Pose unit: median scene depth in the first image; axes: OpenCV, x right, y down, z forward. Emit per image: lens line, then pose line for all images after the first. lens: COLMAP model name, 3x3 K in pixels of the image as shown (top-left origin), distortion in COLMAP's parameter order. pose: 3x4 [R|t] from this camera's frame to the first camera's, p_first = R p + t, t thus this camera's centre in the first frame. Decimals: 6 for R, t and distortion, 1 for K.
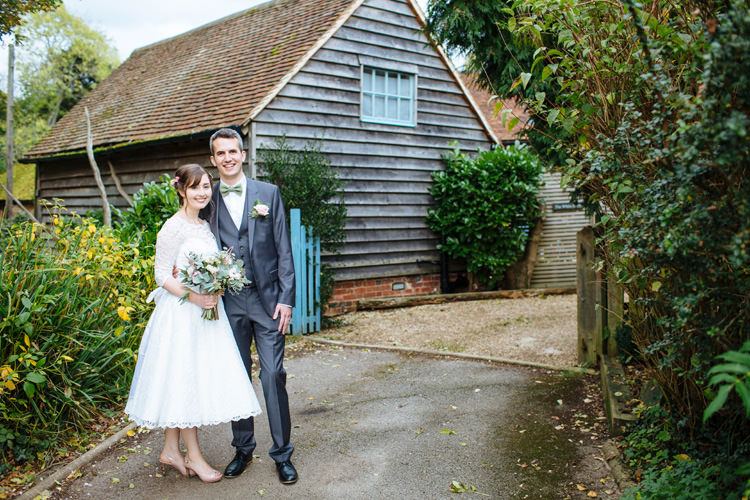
lens RADIAL K [[742.7, 0, 375.0], [0, 742.7, 250.0], [0, 0, 1]] dist [-0.125465, 0.210048]
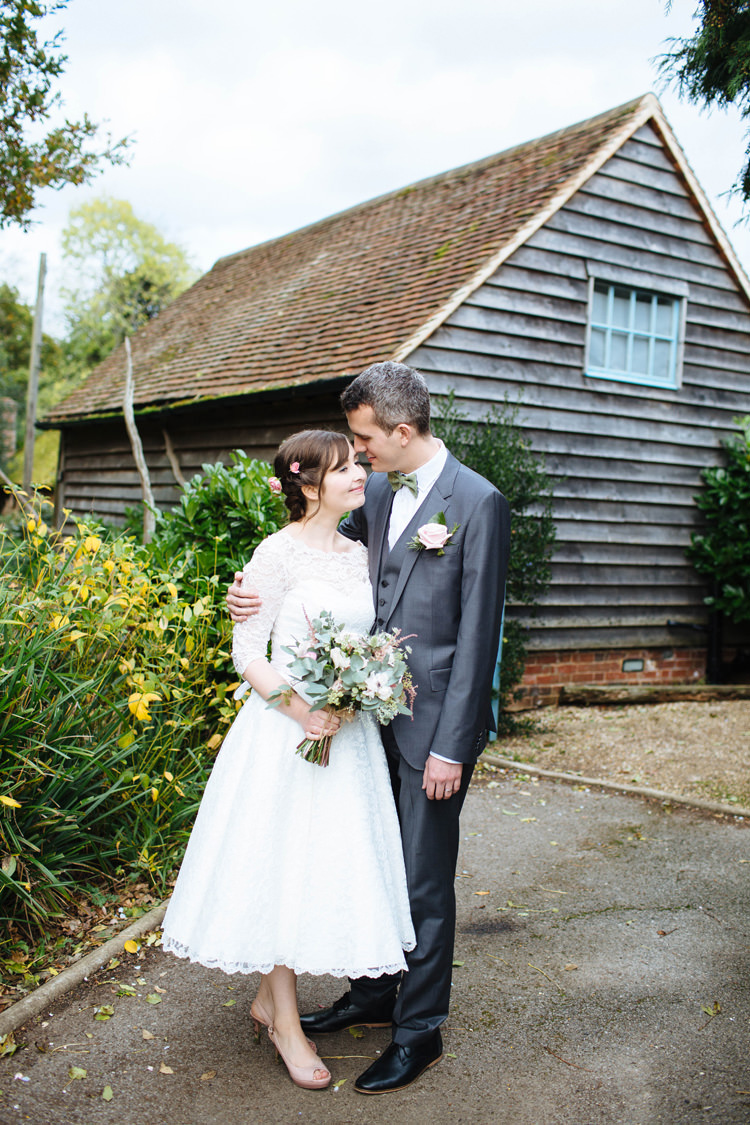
lens RADIAL K [[1114.0, 0, 375.0], [0, 1114.0, 562.5], [0, 0, 1]] dist [-0.125465, 0.210048]
pose [[0.983580, 0.055363, -0.171769, -0.023670], [-0.058237, 0.998234, -0.011729, -0.009510], [0.170816, 0.021540, 0.985067, 0.129122]]
